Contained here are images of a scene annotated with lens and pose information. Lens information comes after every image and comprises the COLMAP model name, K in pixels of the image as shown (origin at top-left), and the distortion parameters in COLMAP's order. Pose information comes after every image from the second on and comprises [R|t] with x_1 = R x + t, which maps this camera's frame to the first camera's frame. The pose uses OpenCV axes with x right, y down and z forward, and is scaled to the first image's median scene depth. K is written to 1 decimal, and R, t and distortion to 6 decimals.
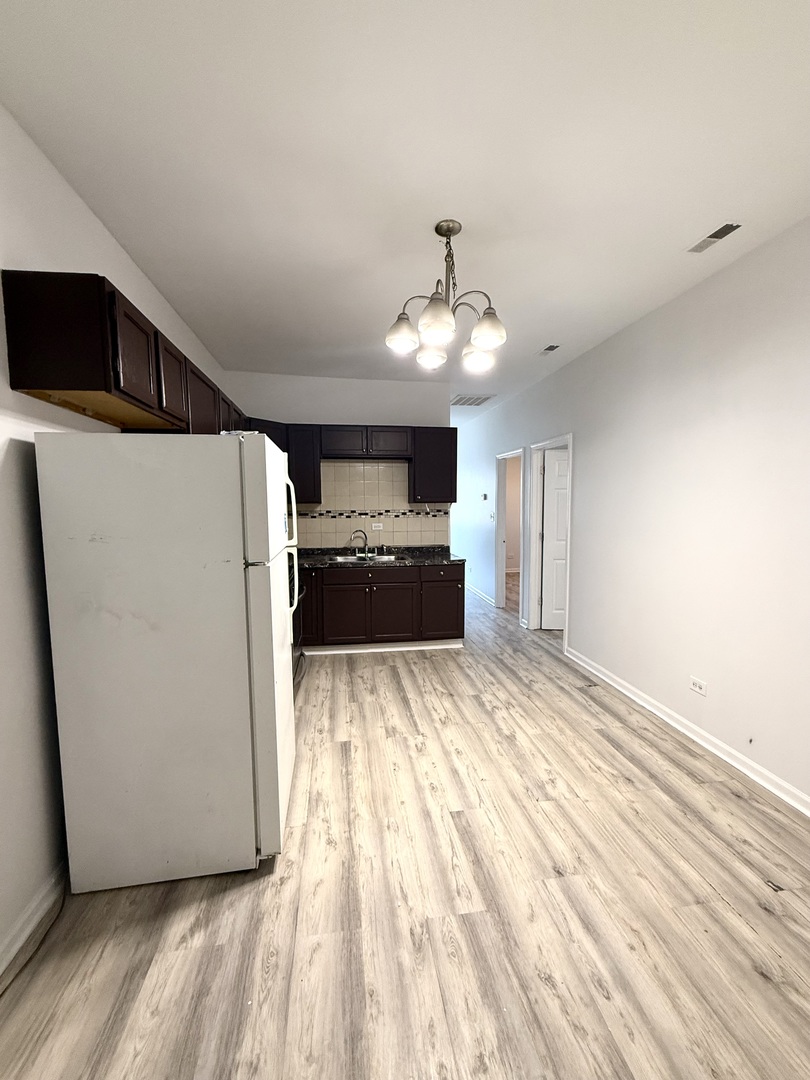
lens RADIAL K [[445.1, 0, 406.9], [0, 445.1, 540.1], [0, 0, 1]] dist [-0.001022, 0.000432]
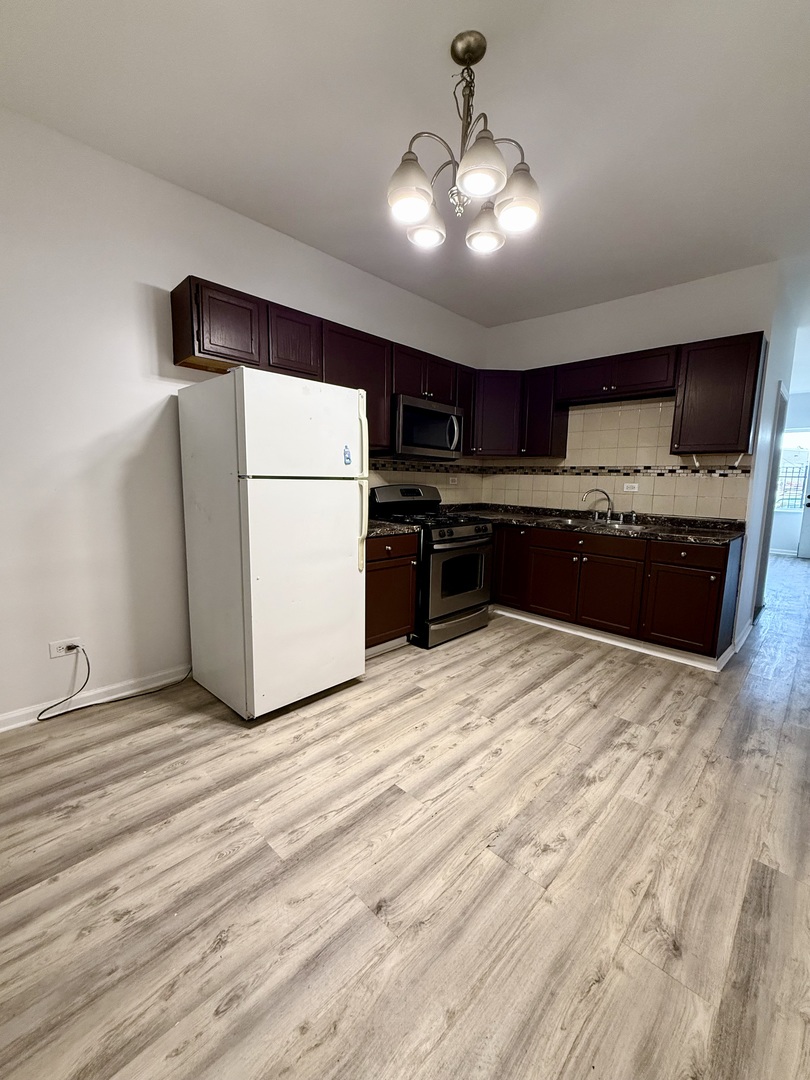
lens RADIAL K [[445.1, 0, 405.7], [0, 445.1, 539.9], [0, 0, 1]] dist [-0.001022, 0.000432]
pose [[0.603064, 0.126688, -0.787568, 0.527339], [-0.089745, 0.991815, 0.090823, 0.041611], [0.792628, 0.015908, 0.609498, 0.346703]]
